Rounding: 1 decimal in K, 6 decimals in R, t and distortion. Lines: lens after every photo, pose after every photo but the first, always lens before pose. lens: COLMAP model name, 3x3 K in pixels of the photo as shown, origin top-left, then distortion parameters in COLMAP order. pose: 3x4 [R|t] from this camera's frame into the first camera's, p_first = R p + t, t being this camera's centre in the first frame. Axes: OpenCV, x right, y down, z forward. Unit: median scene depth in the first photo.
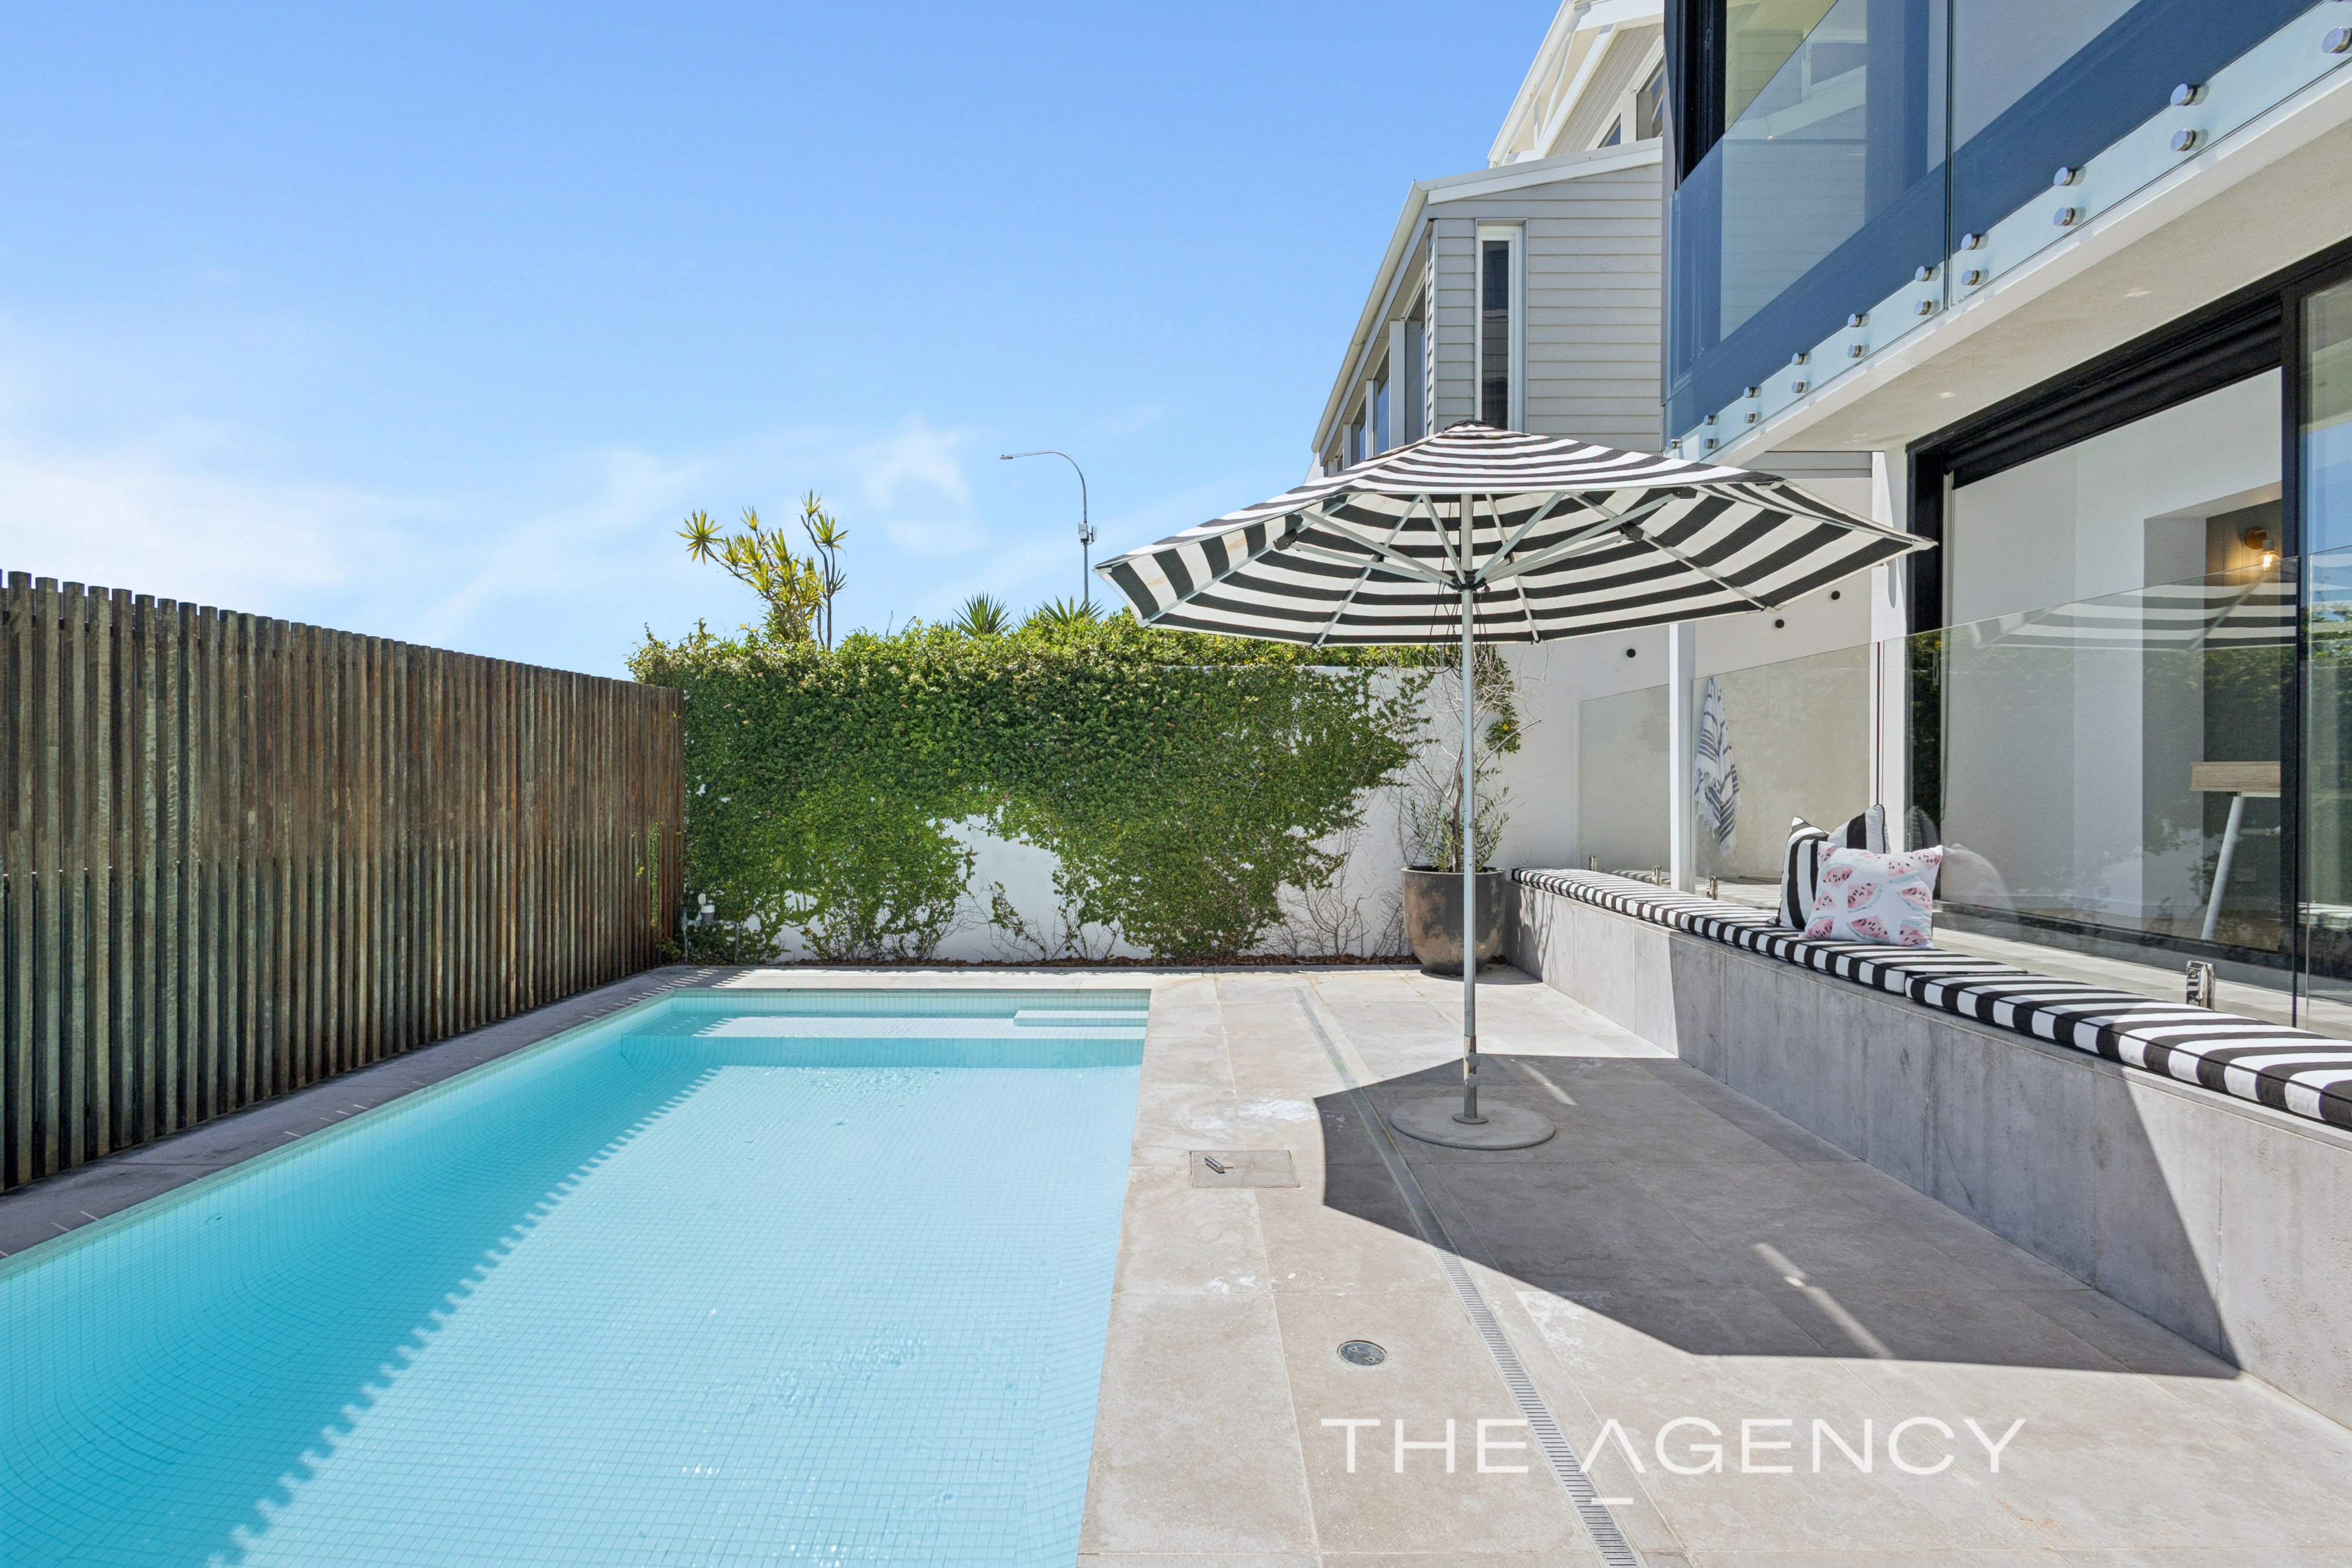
lens RADIAL K [[1085.1, 0, 1174.7], [0, 1085.1, 777.0], [0, 0, 1]] dist [0.014225, -0.003341]
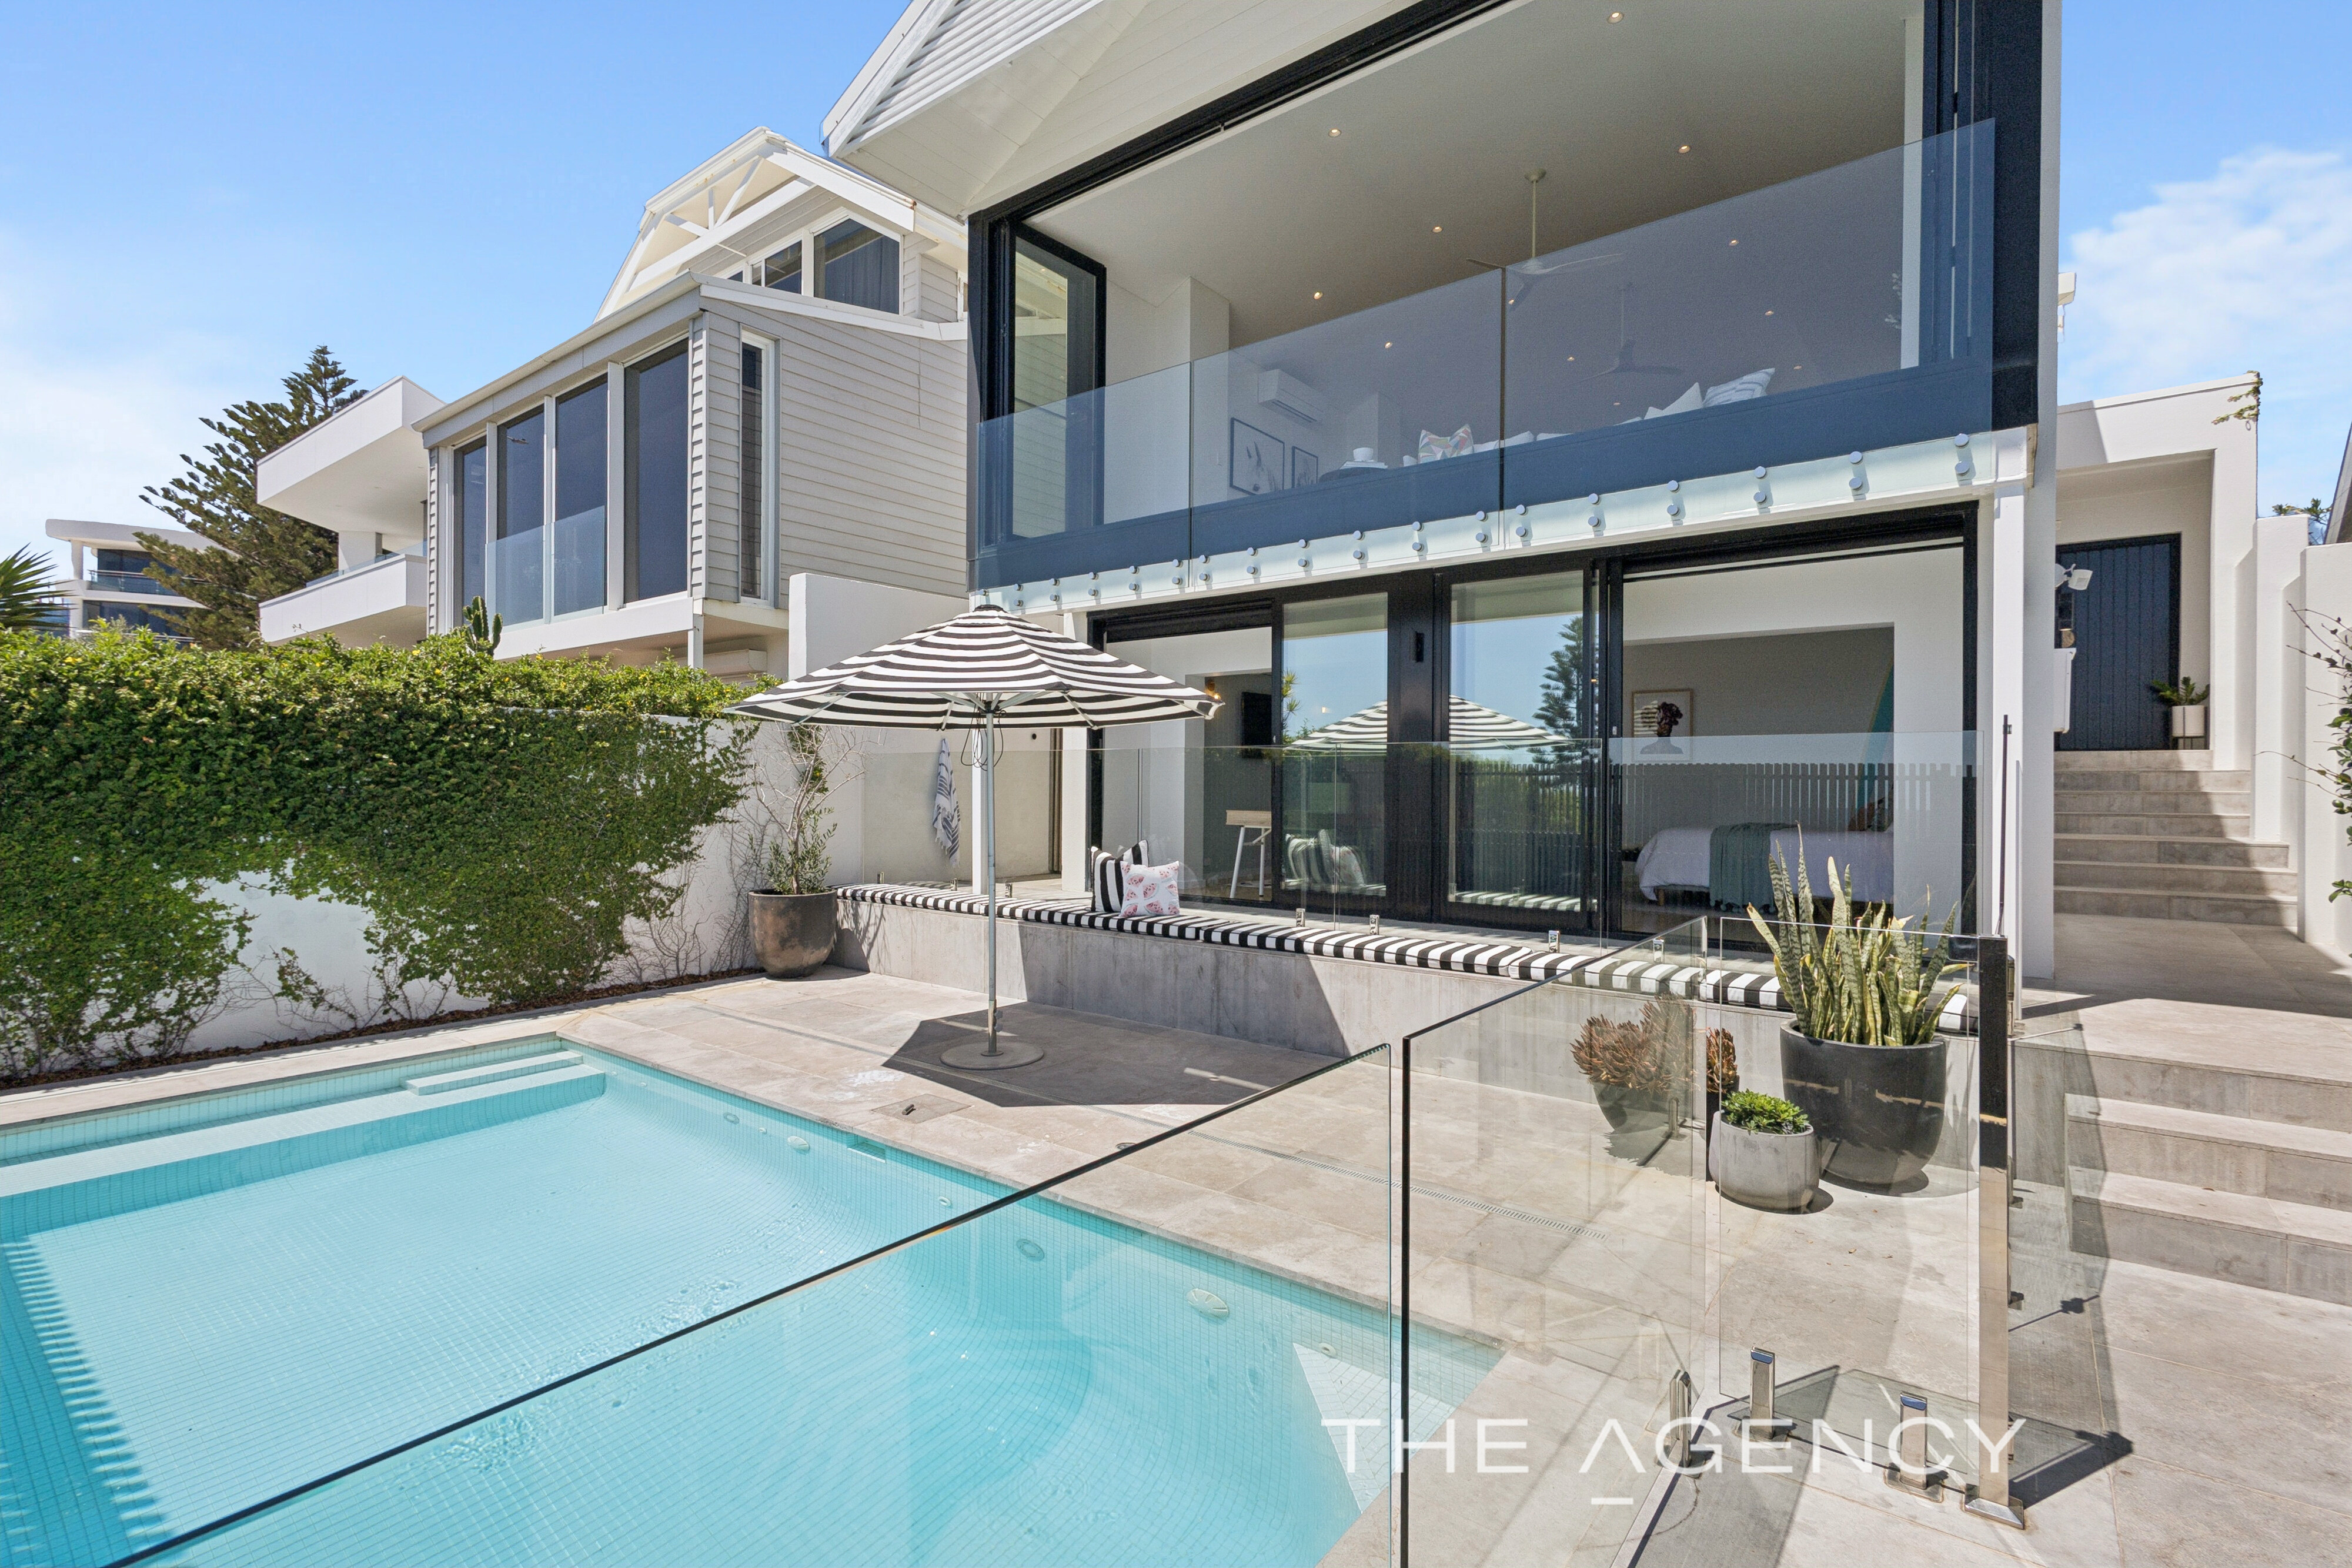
lens RADIAL K [[1085.1, 0, 1176.6], [0, 1085.1, 773.0], [0, 0, 1]] dist [0.014225, -0.003341]
pose [[0.609466, 0.008201, 0.792769, -0.424425], [-0.007952, 0.999959, -0.004230, -0.043648], [-0.792772, -0.003726, 0.609507, -0.082857]]
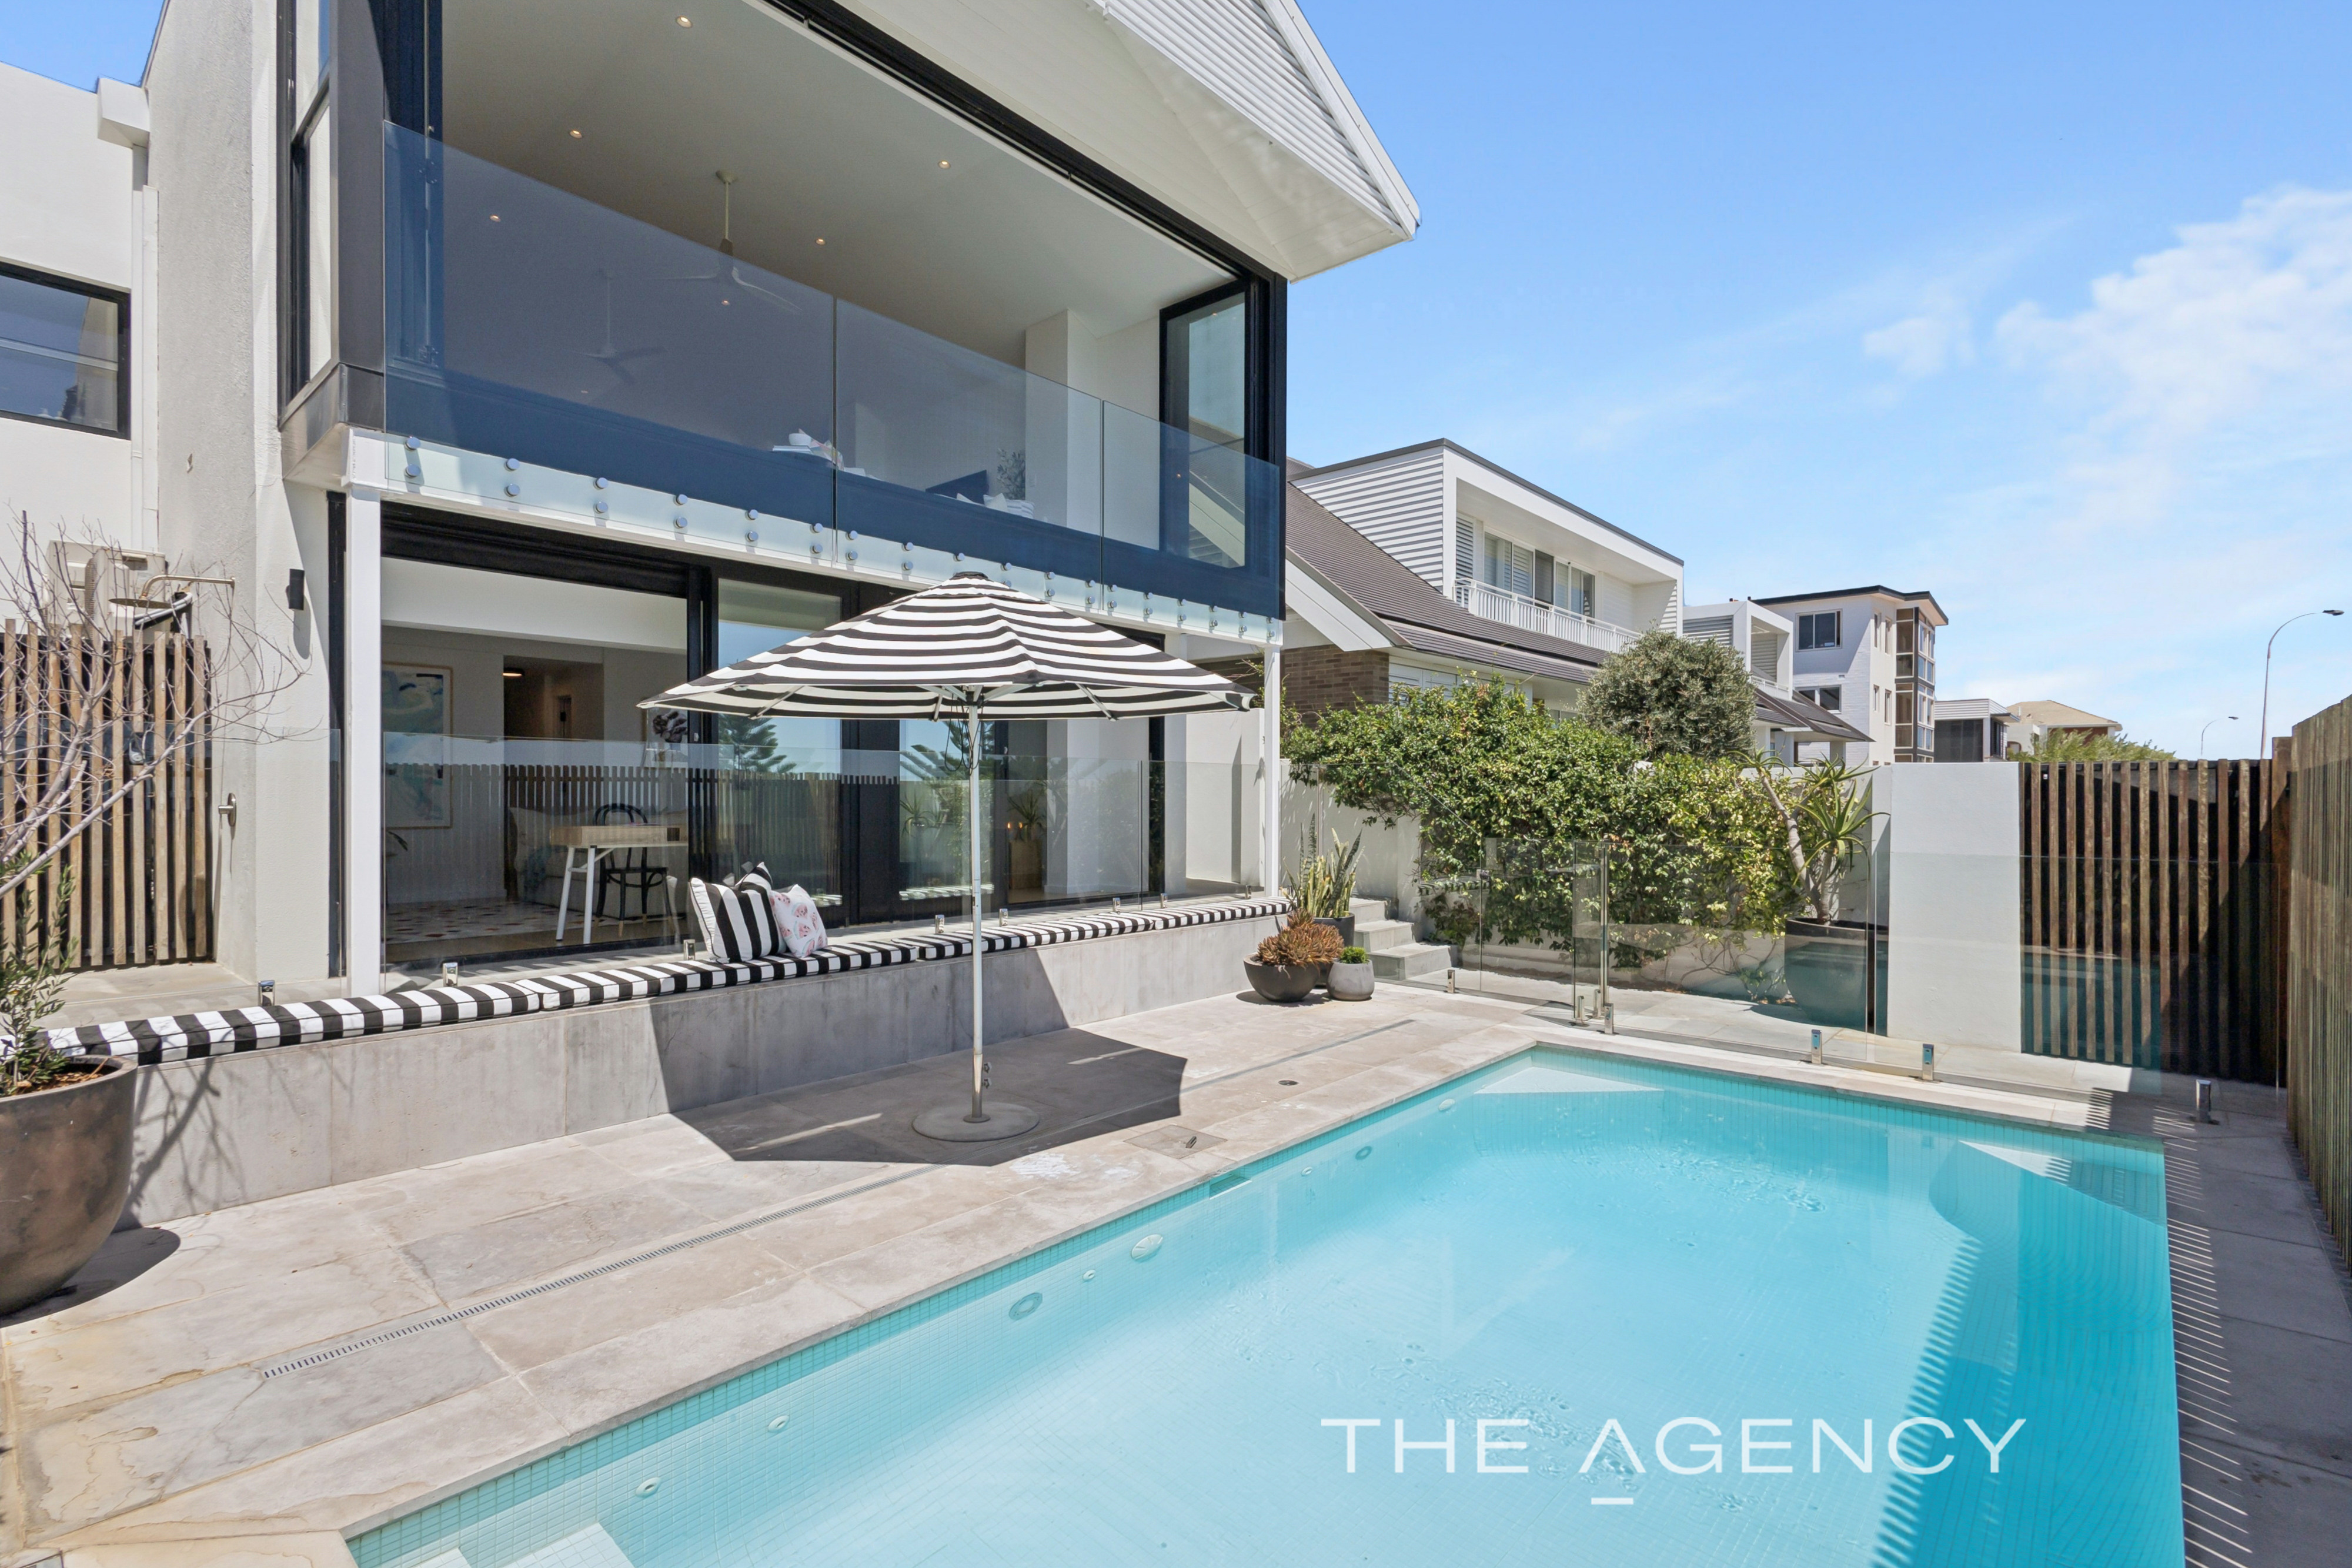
lens RADIAL K [[1085.1, 0, 1187.0], [0, 1085.1, 792.6], [0, 0, 1]] dist [0.014225, -0.003341]
pose [[-0.759865, -0.002910, 0.650074, -0.396330], [-0.009879, 0.999926, -0.007072, -0.034044], [-0.650005, -0.011795, -0.759838, 0.960252]]
